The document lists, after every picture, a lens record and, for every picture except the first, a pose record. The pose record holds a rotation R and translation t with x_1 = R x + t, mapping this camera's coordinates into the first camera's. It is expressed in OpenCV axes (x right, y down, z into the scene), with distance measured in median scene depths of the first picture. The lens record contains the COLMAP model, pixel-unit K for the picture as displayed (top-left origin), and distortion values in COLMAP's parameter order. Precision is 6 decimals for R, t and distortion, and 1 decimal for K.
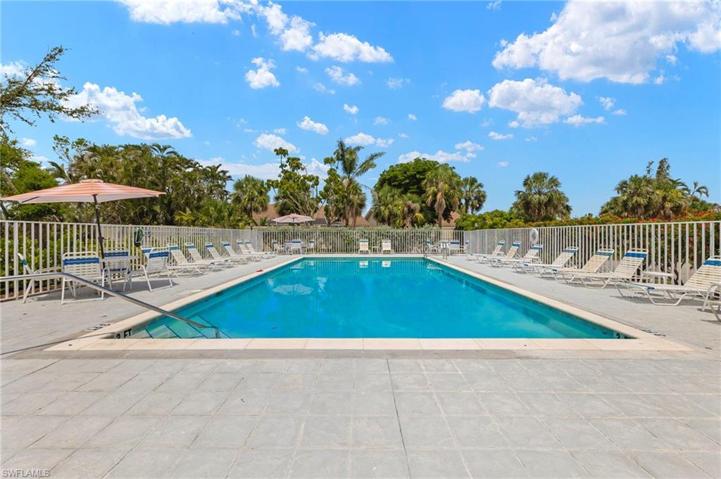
lens RADIAL K [[305.9, 0, 357.5], [0, 305.9, 231.7], [0, 0, 1]] dist [0.000649, -0.000143]
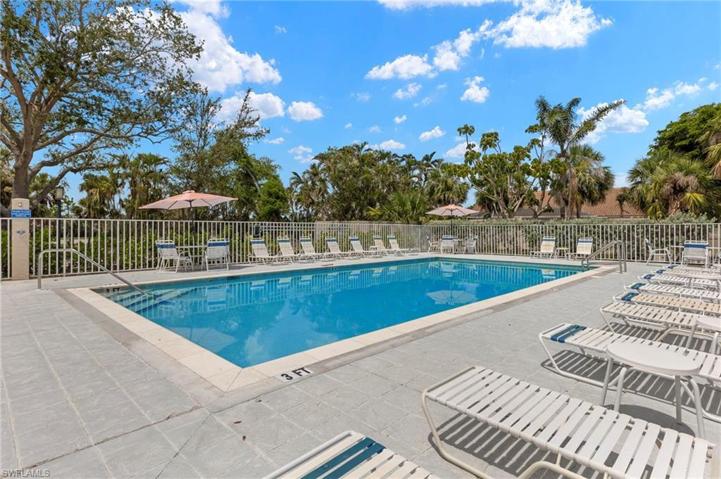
lens RADIAL K [[375.2, 0, 360.7], [0, 375.2, 225.1], [0, 0, 1]] dist [0.001181, 0.000168]
pose [[0.726078, -0.007376, -0.687572, 0.253398], [0.004751, 0.999972, -0.005710, 0.000424], [0.687595, 0.000879, 0.726093, 0.075094]]
